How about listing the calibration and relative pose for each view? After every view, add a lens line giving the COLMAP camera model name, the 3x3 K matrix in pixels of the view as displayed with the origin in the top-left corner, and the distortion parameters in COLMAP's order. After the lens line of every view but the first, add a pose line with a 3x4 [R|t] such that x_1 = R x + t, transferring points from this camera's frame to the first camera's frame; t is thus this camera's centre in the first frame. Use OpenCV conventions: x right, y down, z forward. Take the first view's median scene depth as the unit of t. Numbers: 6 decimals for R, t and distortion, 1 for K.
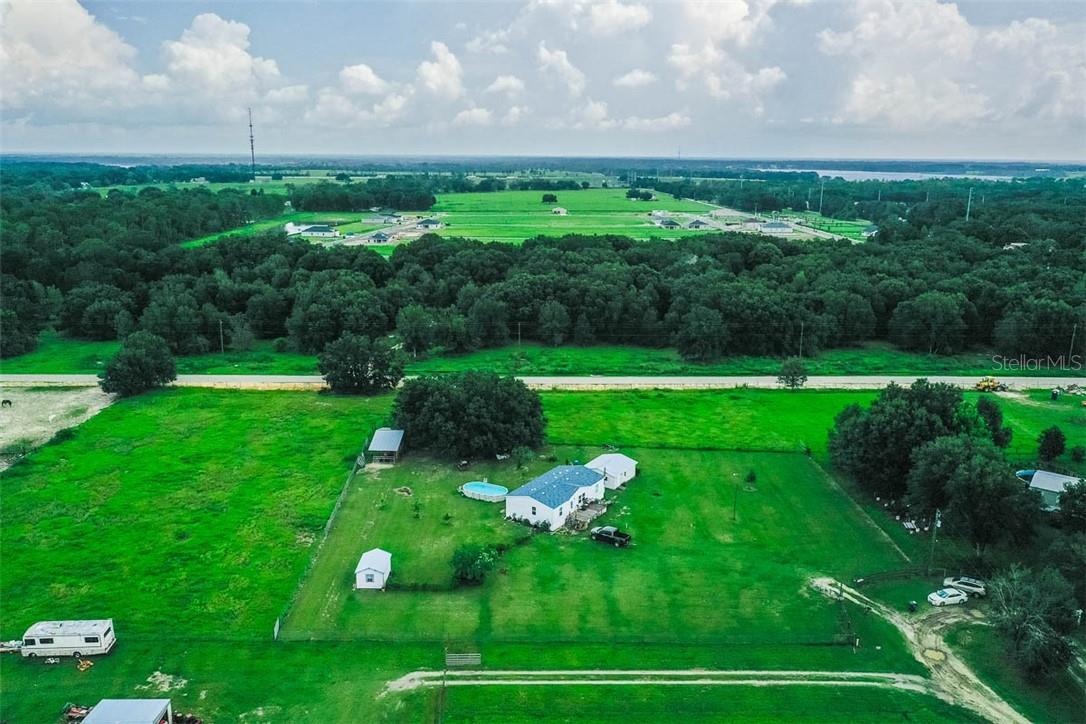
lens RADIAL K [[839.3, 0, 539.8], [0, 839.3, 361.3], [0, 0, 1]] dist [-0.001432, -0.005070]
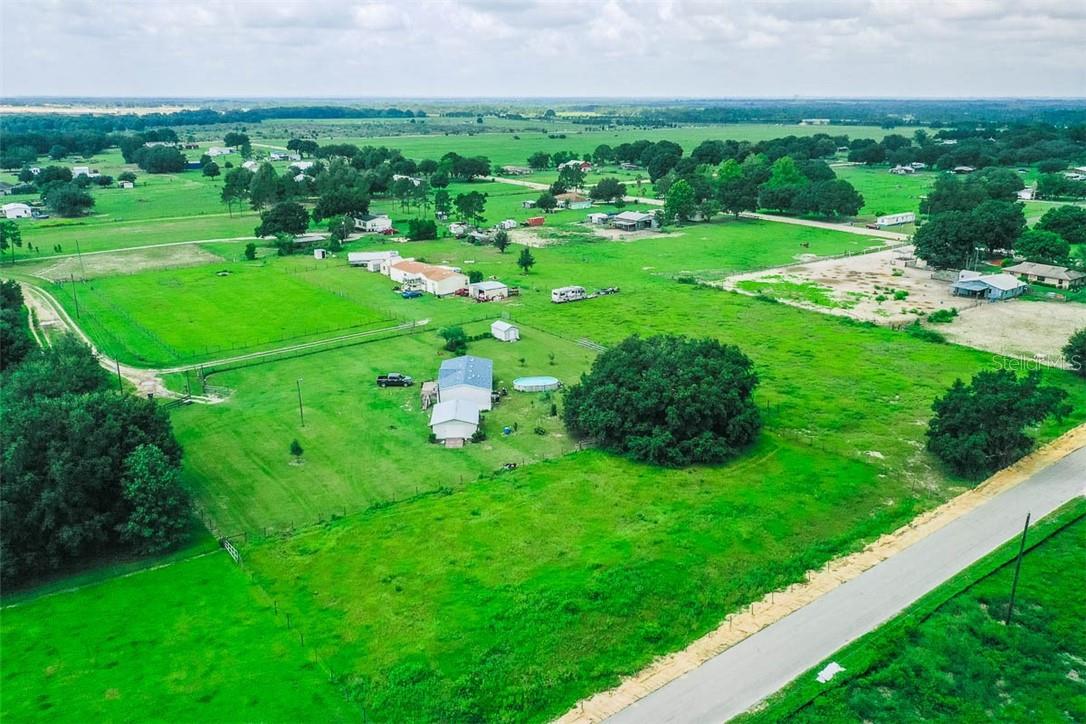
lens RADIAL K [[844.6, 0, 540.5], [0, 844.6, 361.1], [0, 0, 1]] dist [-0.004957, 0.006235]
pose [[-0.810019, 0.168446, -0.561690, 0.642807], [-0.147907, 0.868198, 0.473663, -0.460339], [0.567445, 0.466753, -0.678342, 2.099408]]
